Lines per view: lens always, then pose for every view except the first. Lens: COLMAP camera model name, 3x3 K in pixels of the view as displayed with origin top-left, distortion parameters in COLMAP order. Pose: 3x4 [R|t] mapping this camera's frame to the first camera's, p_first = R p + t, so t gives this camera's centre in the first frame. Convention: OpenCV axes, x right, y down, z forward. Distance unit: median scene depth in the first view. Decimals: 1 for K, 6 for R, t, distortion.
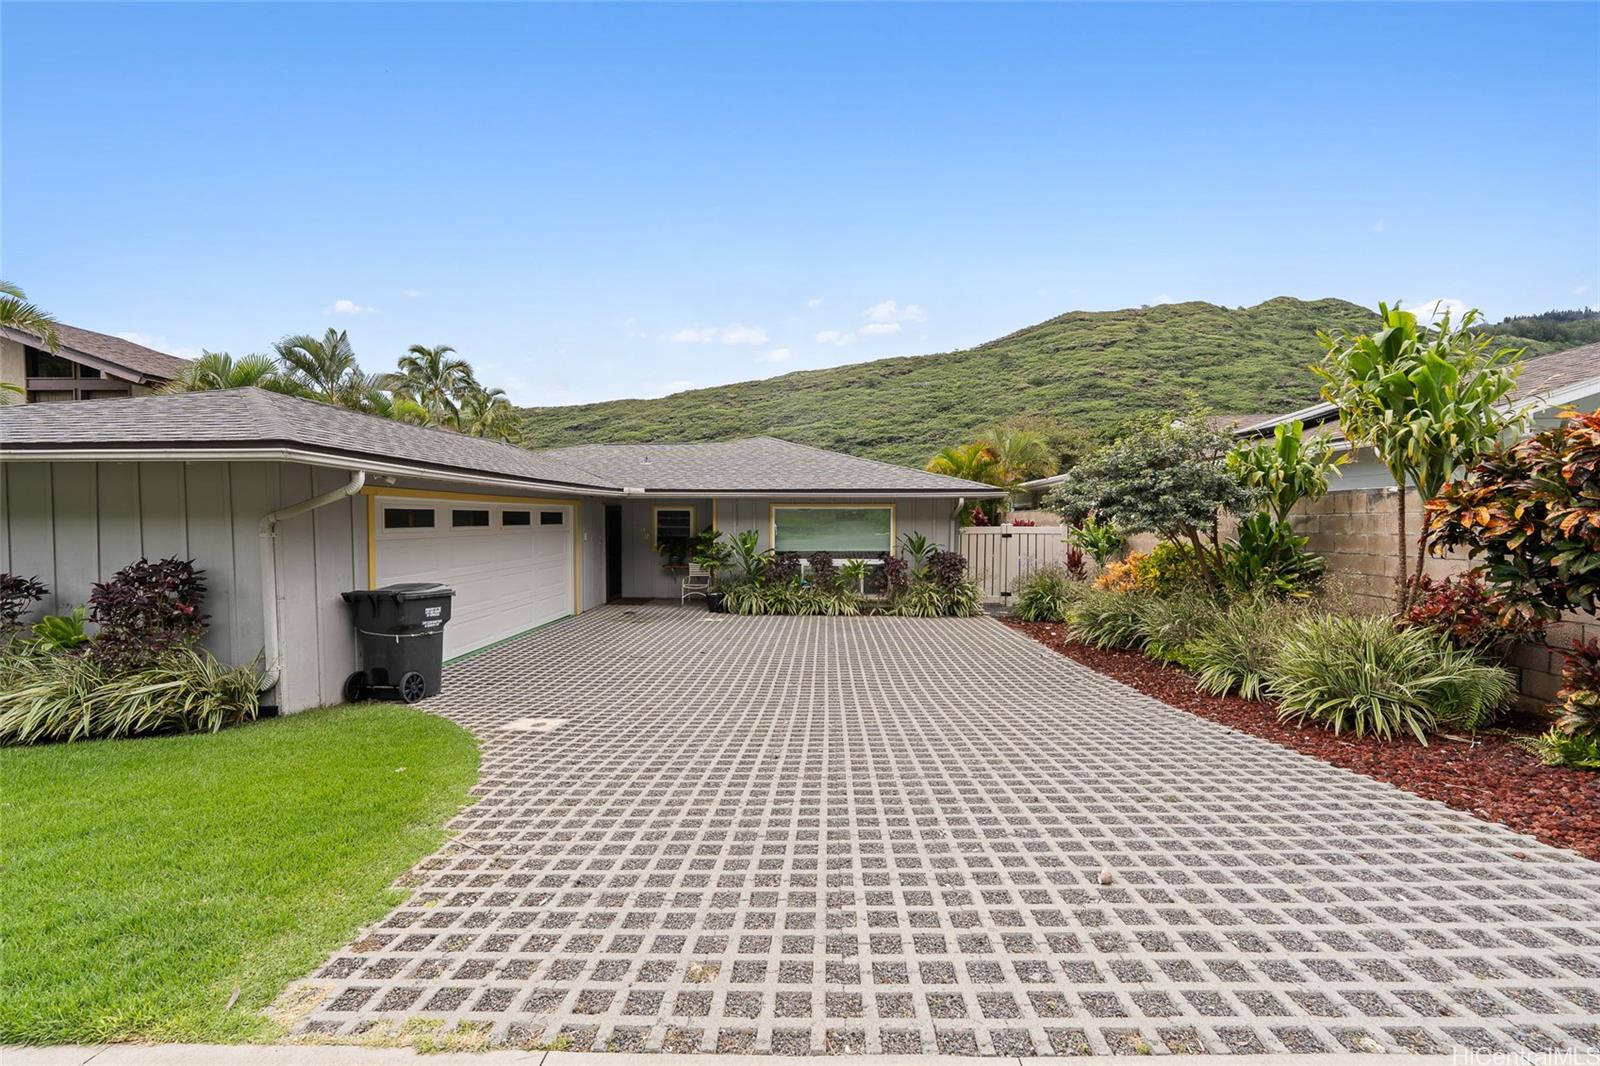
lens RADIAL K [[638.5, 0, 800.0], [0, 638.5, 533.0], [0, 0, 1]] dist [0.003645, -0.000146]
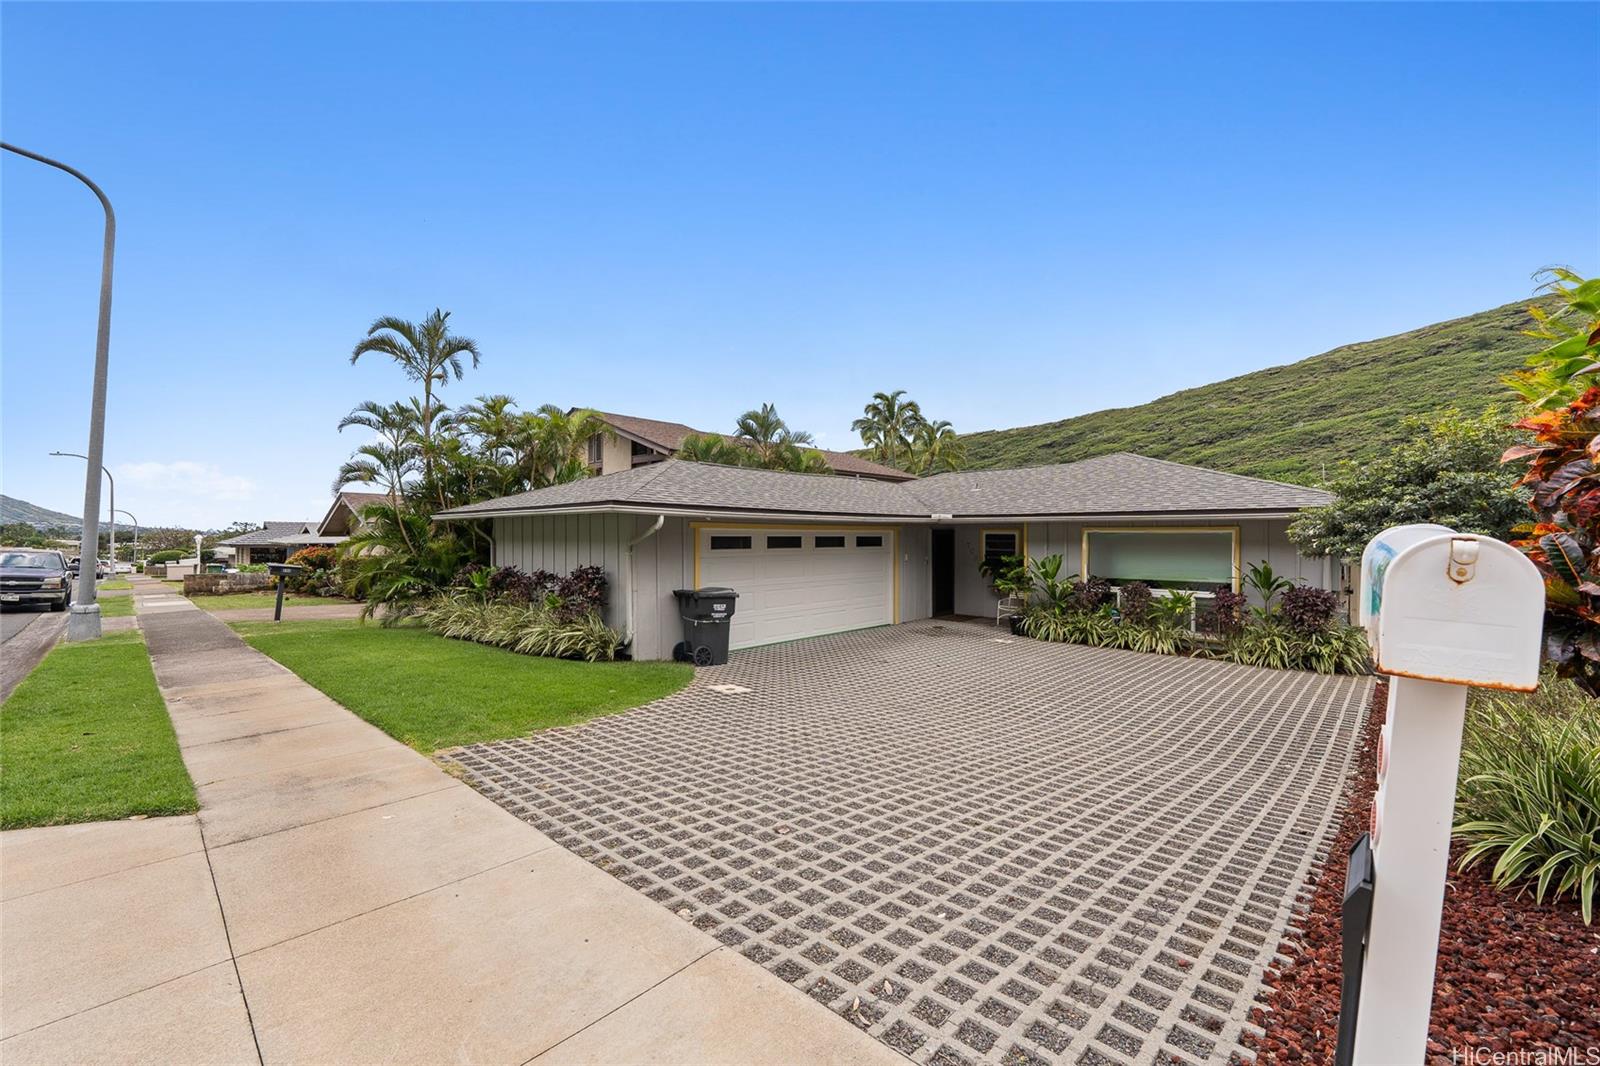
lens RADIAL K [[638.5, 0, 800.0], [0, 638.5, 533.0], [0, 0, 1]] dist [0.003645, -0.000146]
pose [[0.762449, -0.001098, -0.647048, 0.262167], [-0.017720, 0.999588, -0.022576, -0.008809], [0.646806, 0.028678, 0.762115, -0.001168]]
